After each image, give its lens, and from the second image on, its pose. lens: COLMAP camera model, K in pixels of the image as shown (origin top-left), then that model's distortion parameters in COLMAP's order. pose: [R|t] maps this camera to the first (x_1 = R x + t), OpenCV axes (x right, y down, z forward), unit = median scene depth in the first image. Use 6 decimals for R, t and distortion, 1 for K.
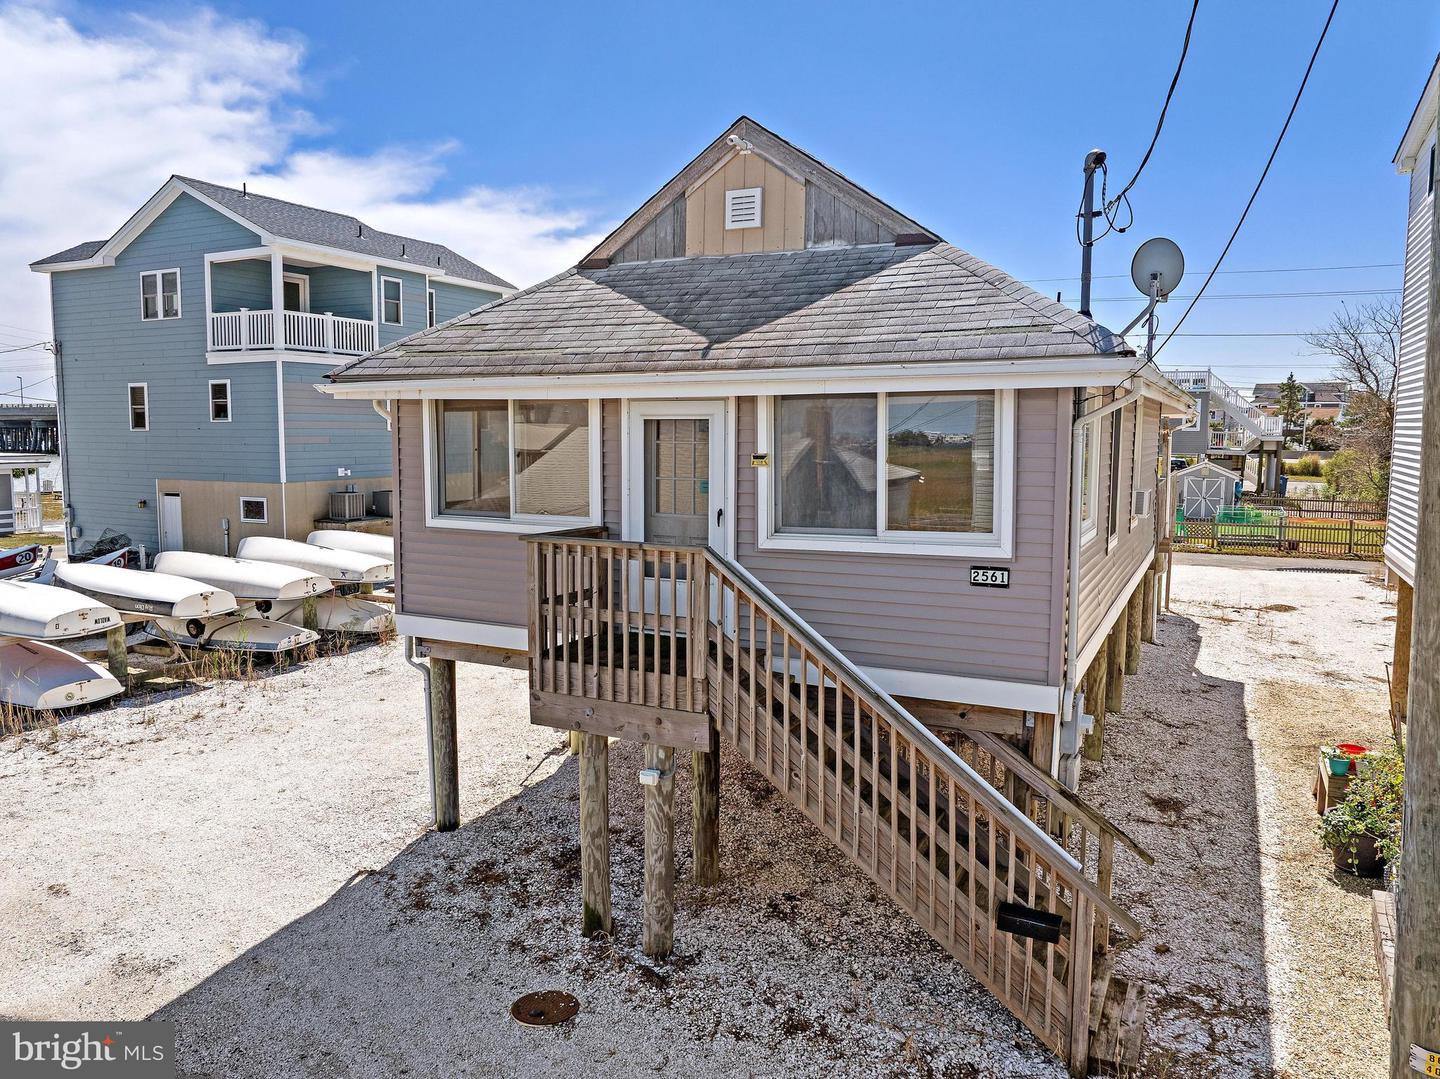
lens RADIAL K [[1030.2, 0, 720.0], [0, 1030.2, 539.5], [0, 0, 1]] dist [-0.030685, -0.004028]
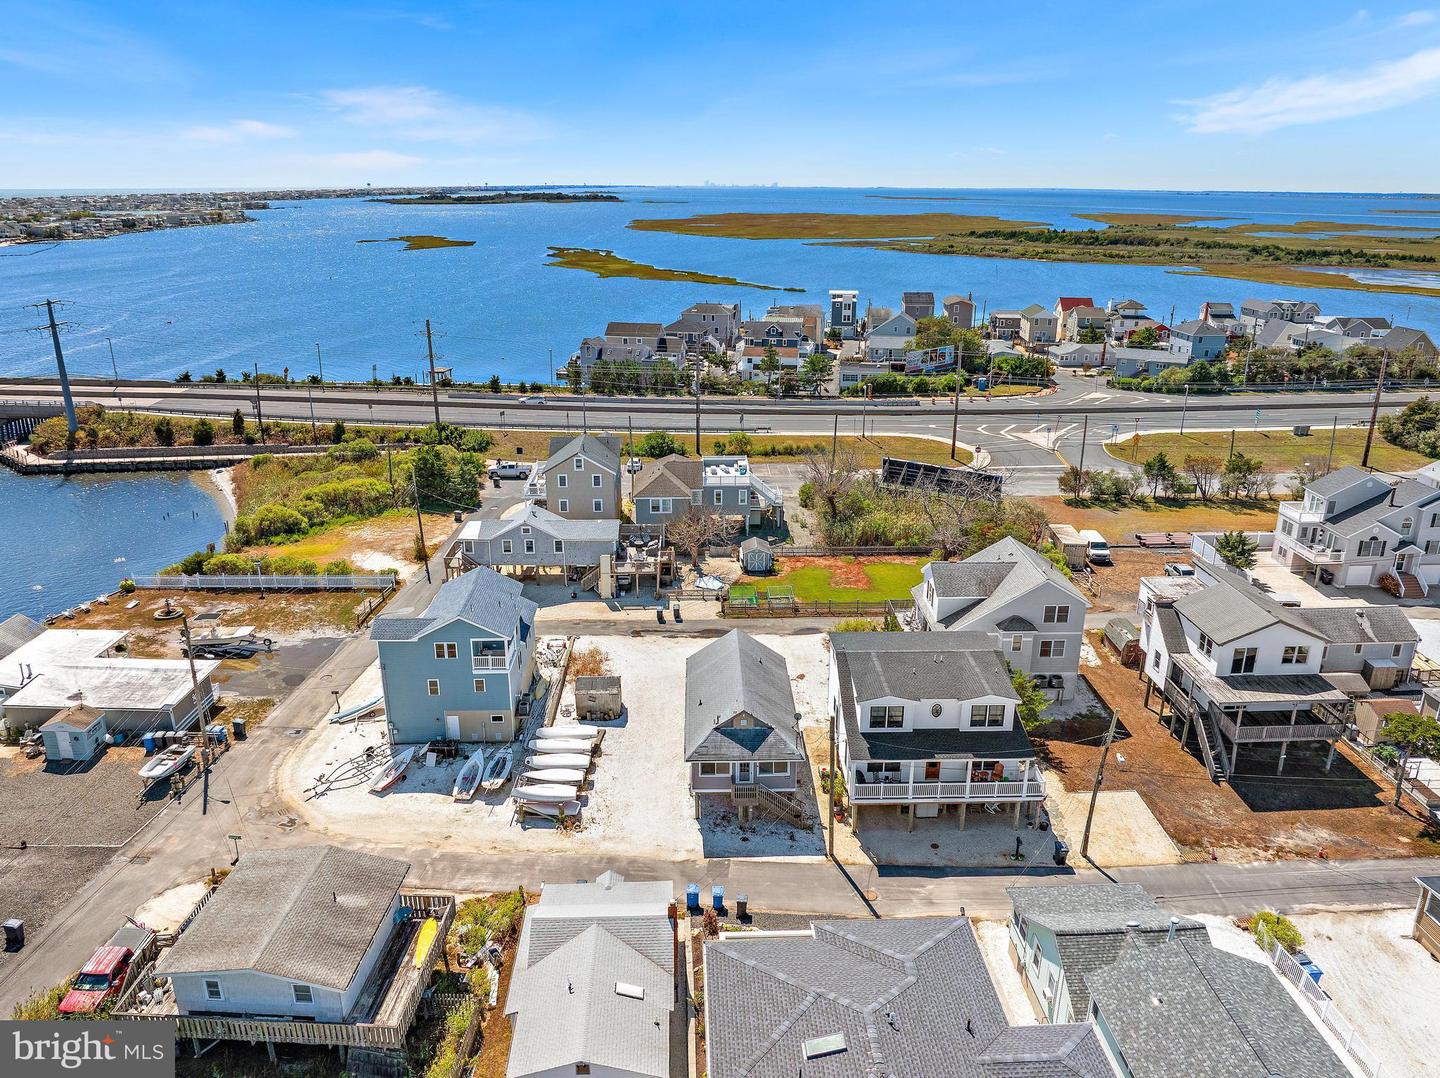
lens RADIAL K [[1030.2, 0, 720.0], [0, 1030.2, 539.0], [0, 0, 1]] dist [-0.030685, -0.004028]
pose [[0.882983, -0.158952, 0.441673, -2.786352], [0.053756, 0.968972, 0.241253, -3.005680], [-0.466316, -0.189280, 0.864131, -4.329295]]
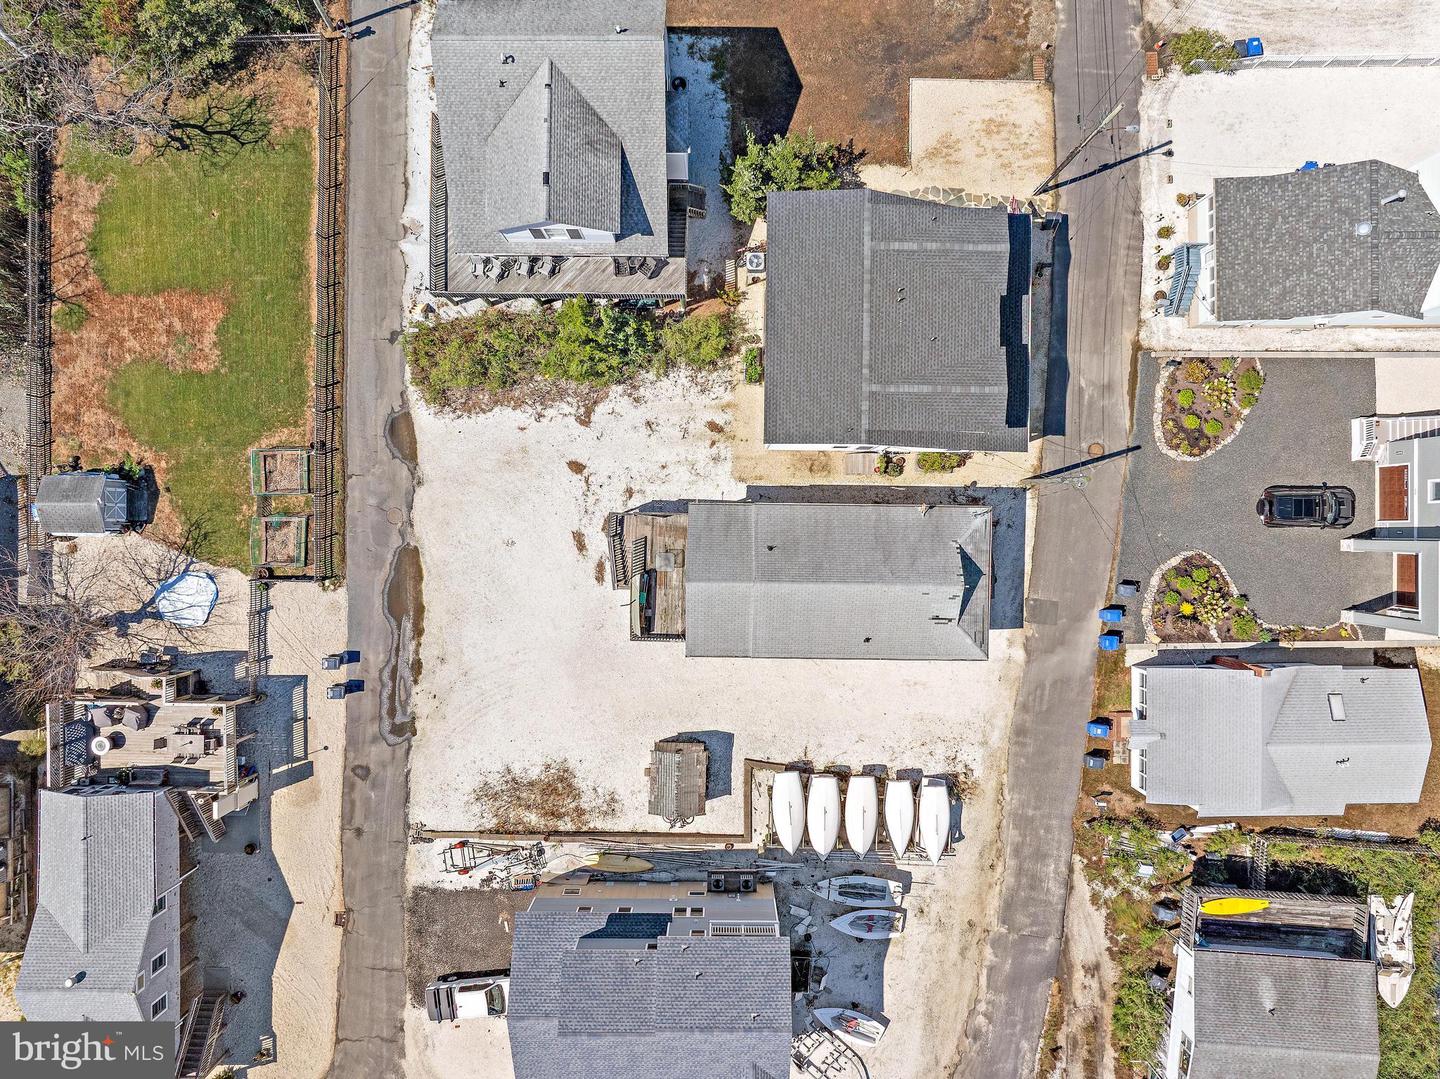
lens RADIAL K [[1015.2, 0, 740.0], [0, 1015.2, 538.2], [0, 0, 1]] dist [-0.029258, -0.000547]
pose [[-0.435875, -0.899652, -0.025270, 0.792519], [0.079877, -0.066636, 0.994575, -5.109962], [-0.896456, 0.431492, 0.100906, 1.327632]]
